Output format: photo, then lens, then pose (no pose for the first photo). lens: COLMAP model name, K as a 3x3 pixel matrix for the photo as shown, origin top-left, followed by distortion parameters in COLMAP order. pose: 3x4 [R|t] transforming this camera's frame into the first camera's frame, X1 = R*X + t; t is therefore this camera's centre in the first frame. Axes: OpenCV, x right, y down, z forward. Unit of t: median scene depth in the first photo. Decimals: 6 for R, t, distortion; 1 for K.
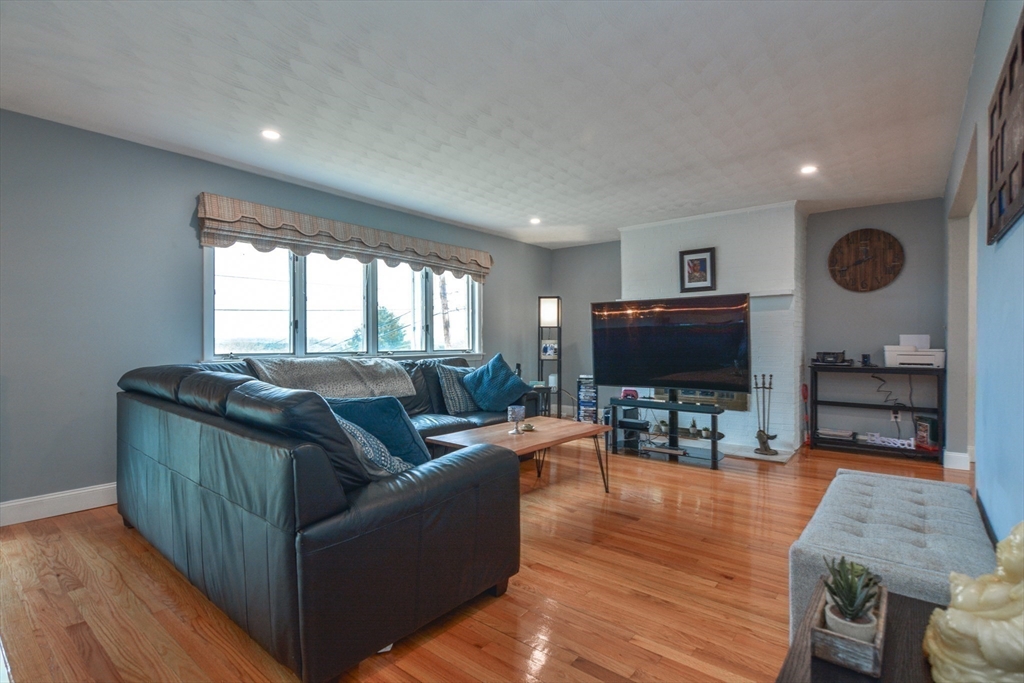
lens RADIAL K [[499.9, 0, 508.4], [0, 499.9, 345.1], [0, 0, 1]] dist [0.008875, -0.004652]
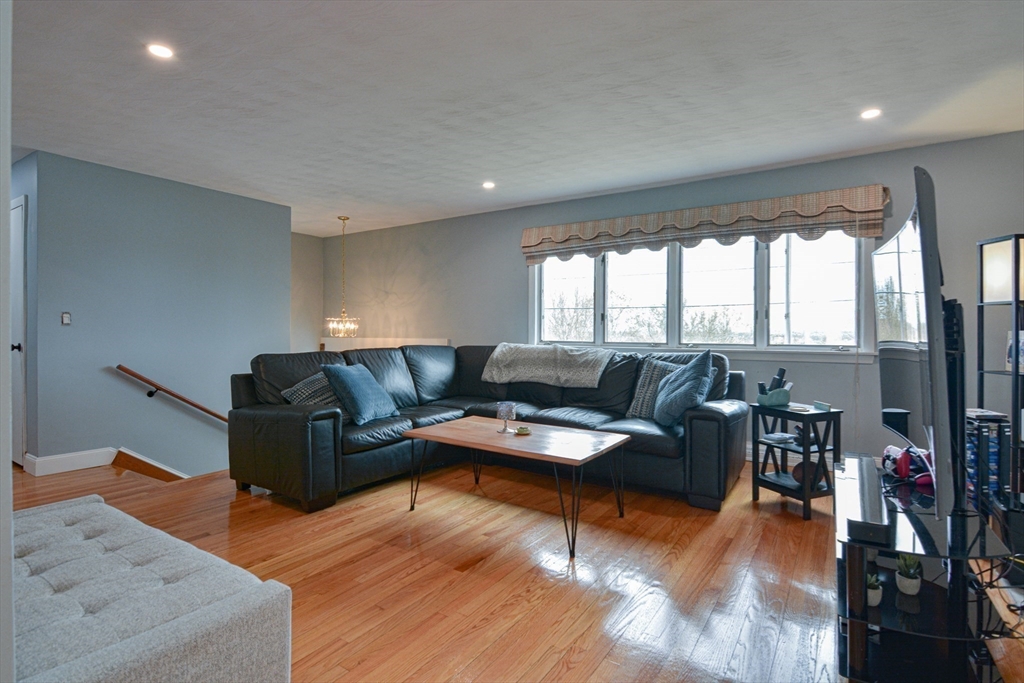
lens RADIAL K [[499.9, 0, 512.8], [0, 499.9, 333.2], [0, 0, 1]] dist [0.008875, -0.004652]
pose [[0.109167, -0.000553, -0.994023, 0.696122], [-0.010440, 0.999944, -0.001703, -0.001078], [0.993969, 0.010563, 0.109155, 0.687456]]
